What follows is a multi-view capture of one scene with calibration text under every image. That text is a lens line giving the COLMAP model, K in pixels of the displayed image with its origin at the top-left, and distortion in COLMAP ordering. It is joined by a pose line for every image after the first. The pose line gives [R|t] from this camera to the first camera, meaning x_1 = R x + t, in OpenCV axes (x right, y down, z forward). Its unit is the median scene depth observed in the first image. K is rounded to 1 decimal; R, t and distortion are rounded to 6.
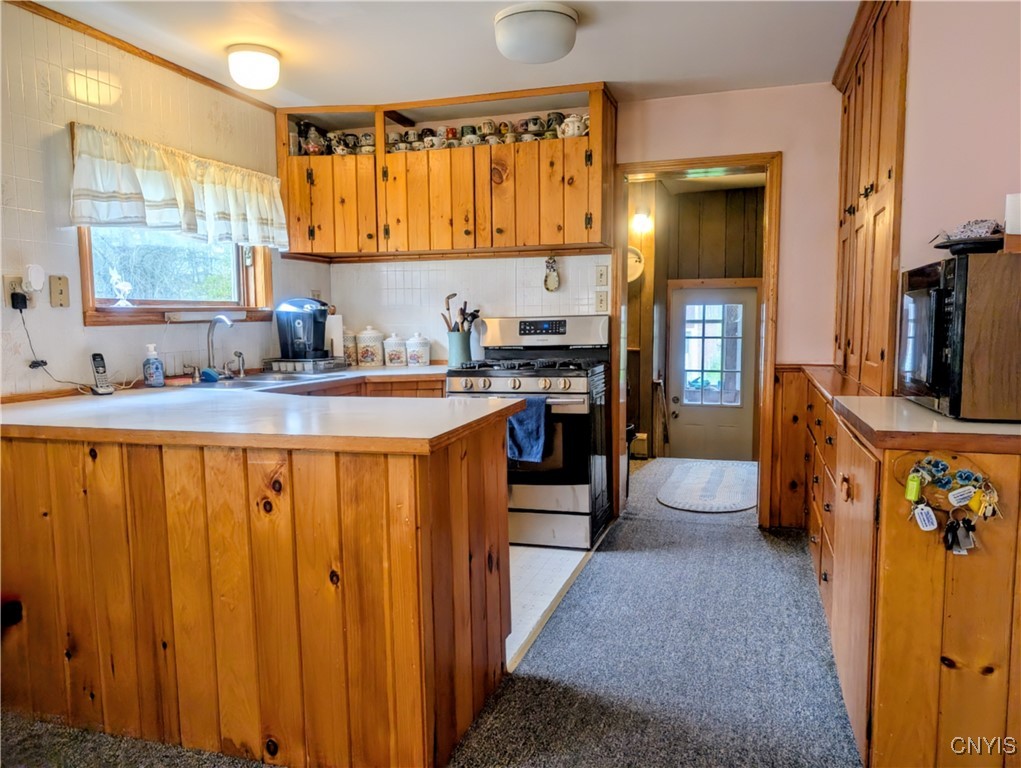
lens RADIAL K [[735.3, 0, 514.5], [0, 735.3, 402.5], [0, 0, 1]] dist [-0.001582, -0.003047]
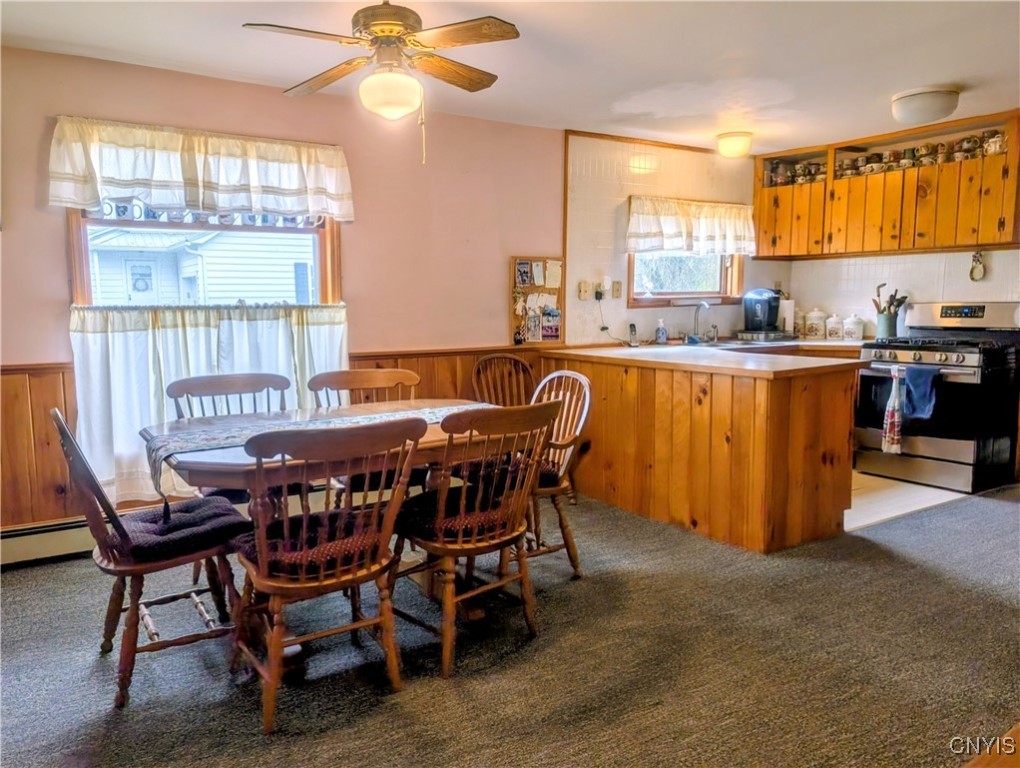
lens RADIAL K [[734.6, 0, 514.0], [0, 734.6, 402.5], [0, 0, 1]] dist [-0.001582, -0.003047]
pose [[0.778736, 0.092743, -0.620459, 0.248802], [-0.070969, 0.995687, 0.059757, 0.028186], [0.623325, -0.002501, 0.781959, -0.429529]]
